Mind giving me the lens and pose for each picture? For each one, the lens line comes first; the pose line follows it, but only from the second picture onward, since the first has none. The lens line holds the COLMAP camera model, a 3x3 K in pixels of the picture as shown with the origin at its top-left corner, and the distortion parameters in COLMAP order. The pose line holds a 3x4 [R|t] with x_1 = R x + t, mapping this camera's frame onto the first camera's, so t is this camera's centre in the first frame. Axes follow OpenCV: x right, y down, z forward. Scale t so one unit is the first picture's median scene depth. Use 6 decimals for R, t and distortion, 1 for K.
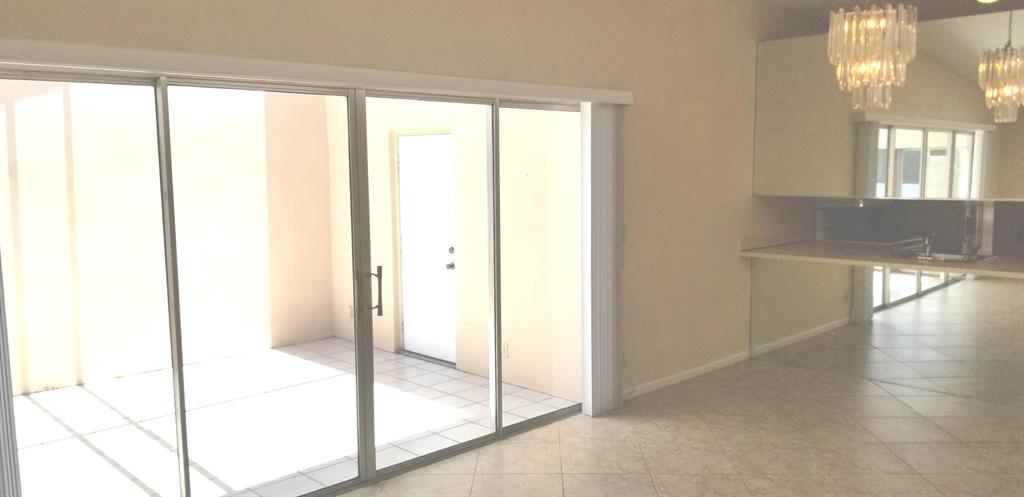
lens RADIAL K [[774.7, 0, 512.8], [0, 774.7, 251.6], [0, 0, 1]] dist [0.048634, -0.078696]
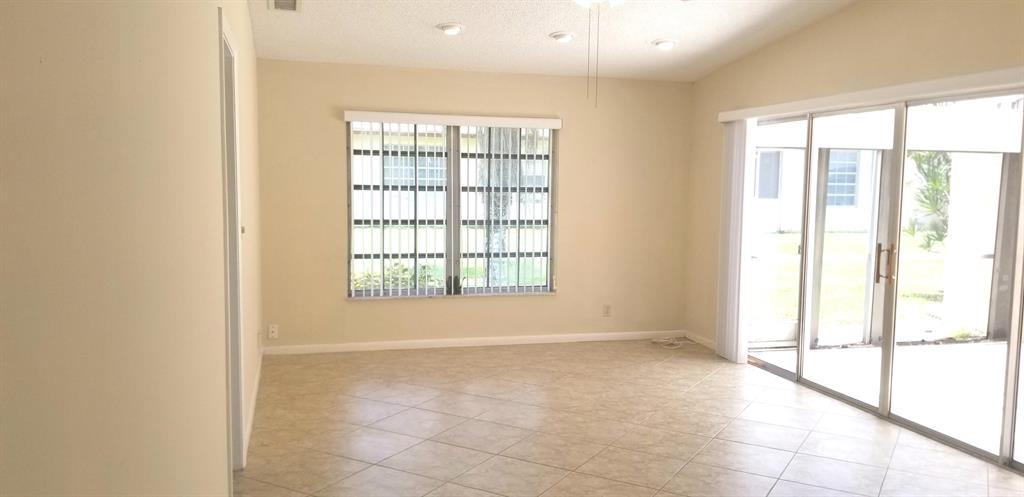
lens RADIAL K [[774.7, 0, 513.5], [0, 774.7, 250.7], [0, 0, 1]] dist [0.048634, -0.078696]
pose [[-0.464781, 0.089262, -0.880915, 0.991307], [-0.101282, 0.983015, 0.153045, -0.081706], [0.879614, 0.160353, -0.447846, 0.847139]]
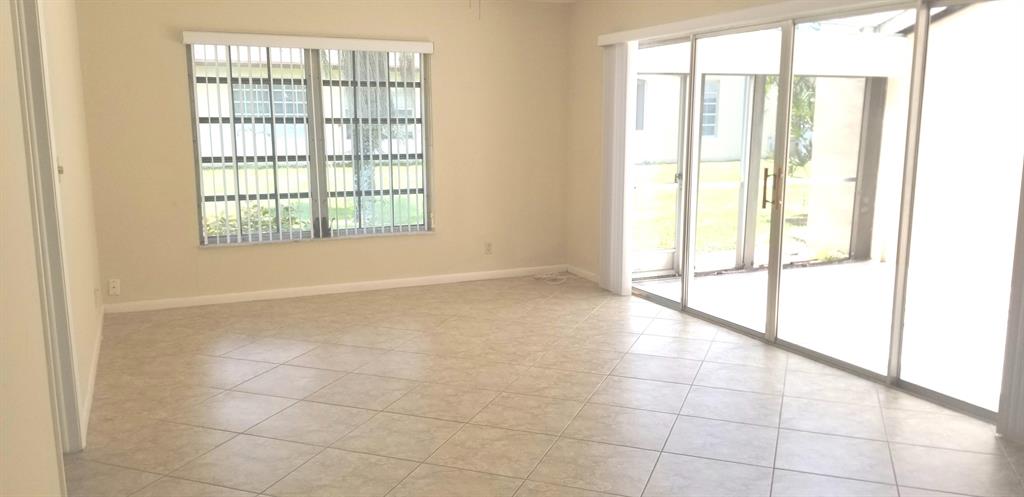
lens RADIAL K [[774.7, 0, 507.6], [0, 774.7, 251.5], [0, 0, 1]] dist [0.048634, -0.078696]
pose [[-0.312207, 0.177066, -0.933367, 0.919493], [-0.096065, 0.971557, 0.216445, -0.062890], [0.945145, 0.157240, -0.286317, 0.797210]]
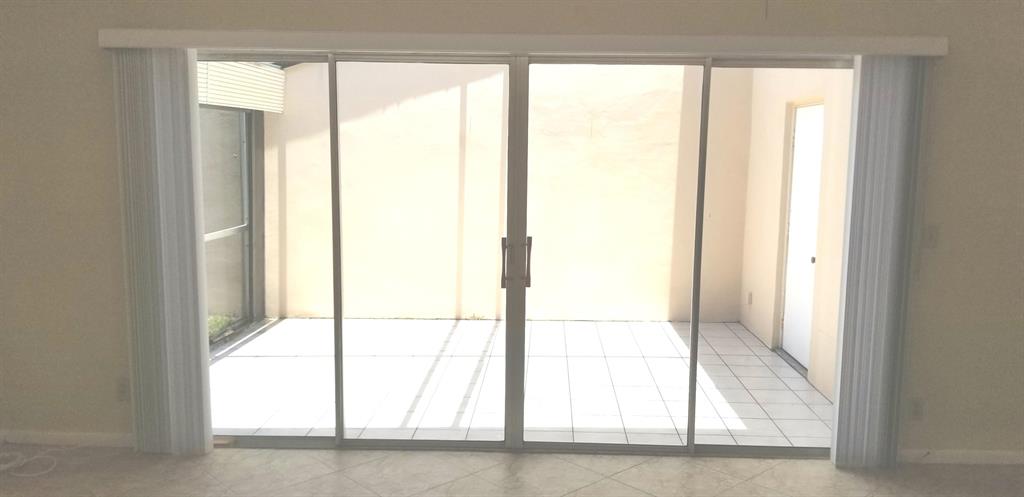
lens RADIAL K [[774.7, 0, 510.6], [0, 774.7, 250.8], [0, 0, 1]] dist [0.048634, -0.078696]
pose [[0.714435, 0.115076, -0.690174, 0.401488], [-0.098077, 0.993115, 0.064062, -0.019819], [0.692794, 0.021922, 0.720803, 0.226067]]
